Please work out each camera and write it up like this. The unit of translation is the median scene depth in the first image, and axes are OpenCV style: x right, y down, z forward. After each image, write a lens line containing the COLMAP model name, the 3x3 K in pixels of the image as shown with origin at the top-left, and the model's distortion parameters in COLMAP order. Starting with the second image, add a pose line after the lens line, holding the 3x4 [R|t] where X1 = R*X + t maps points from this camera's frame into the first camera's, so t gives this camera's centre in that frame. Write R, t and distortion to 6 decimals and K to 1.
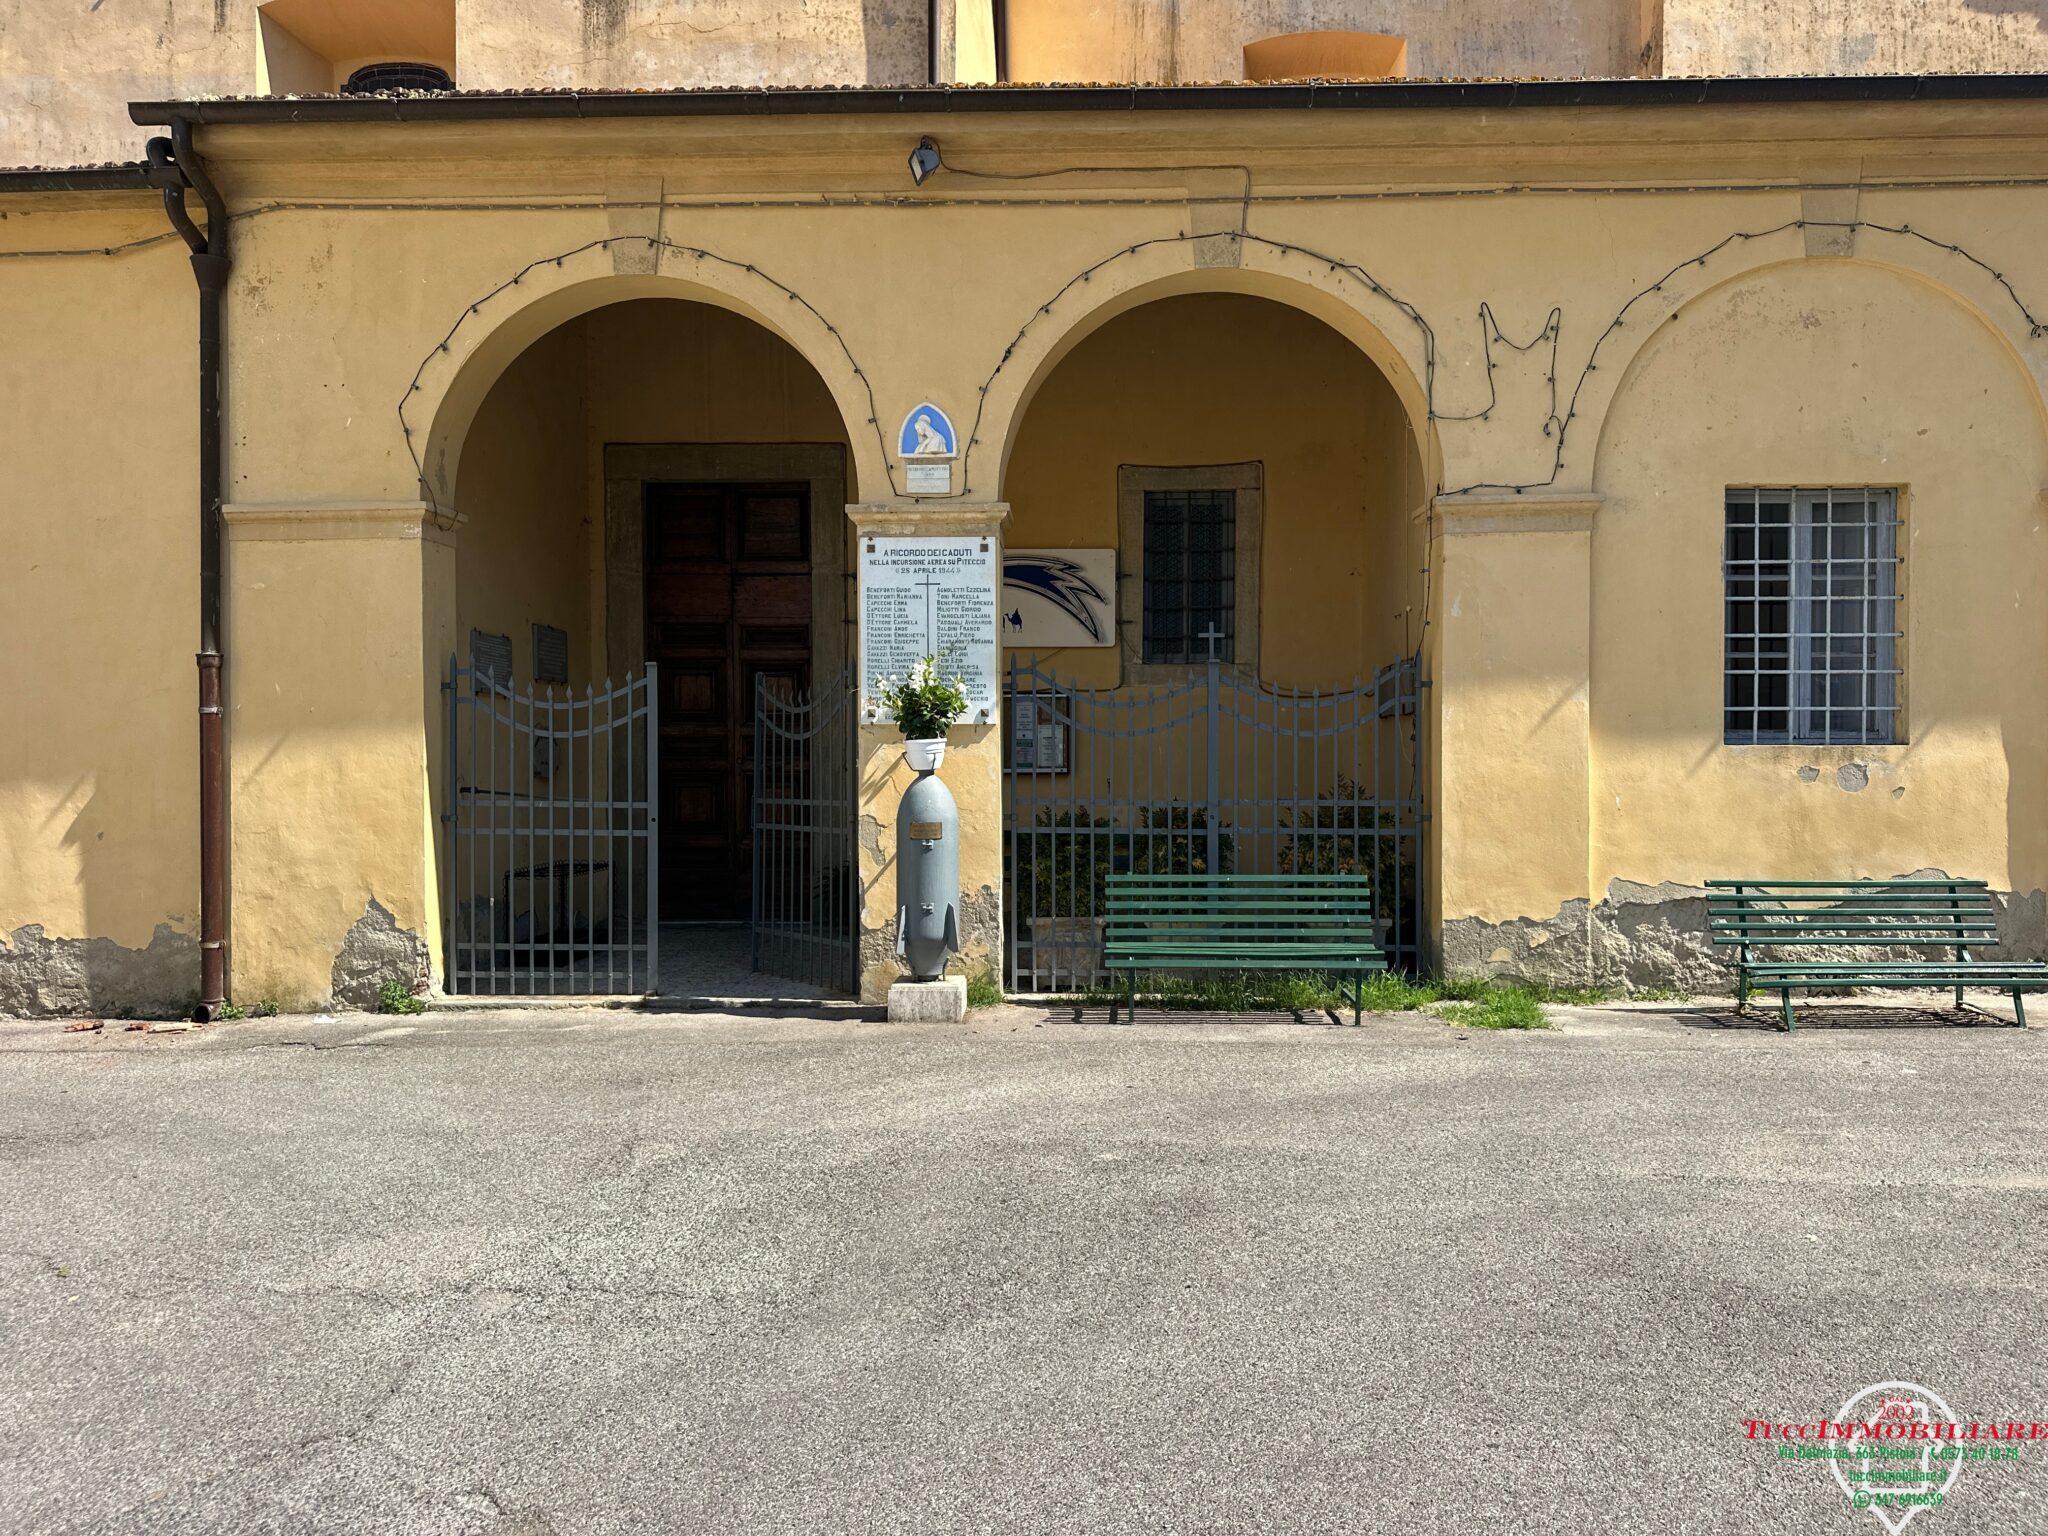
lens RADIAL K [[1410.8, 0, 1024.0], [0, 1410.8, 768.0], [0, 0, 1]] dist [0.050805, -0.051084]
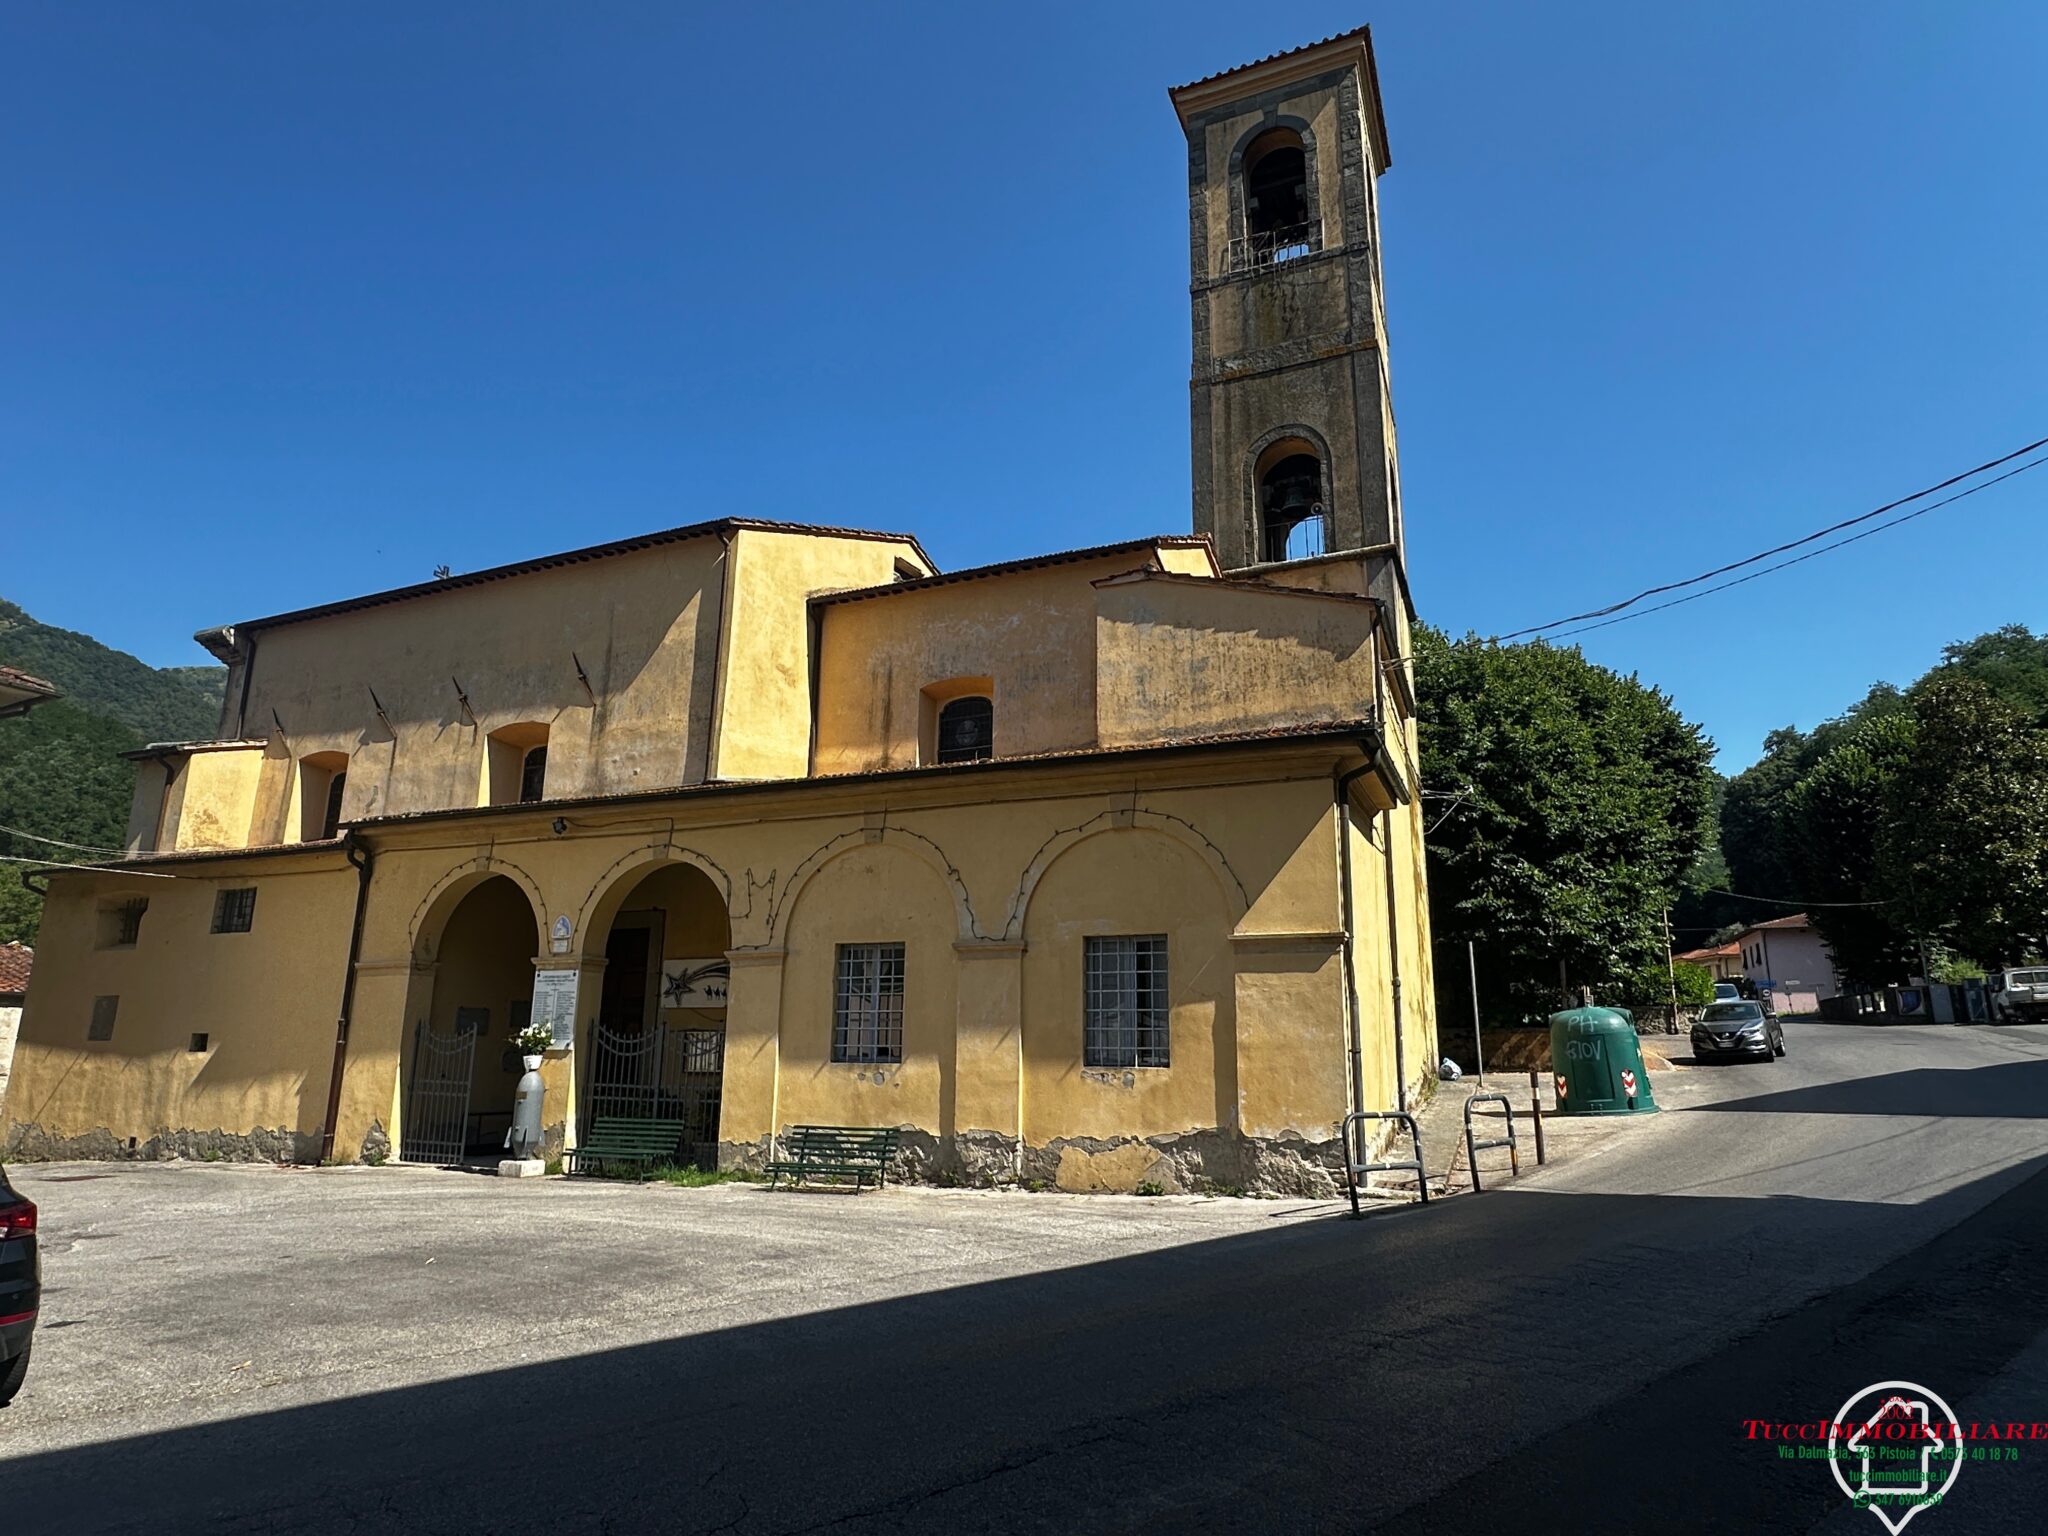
lens RADIAL K [[1222.4, 0, 1024.0], [0, 1222.4, 768.0], [0, 0, 1]] dist [0.001586, 0.000874]
pose [[0.927278, -0.075327, -0.366716, 1.481528], [-0.019109, 0.968748, -0.247309, 0.004241], [0.373885, 0.236332, 0.896860, -0.676512]]
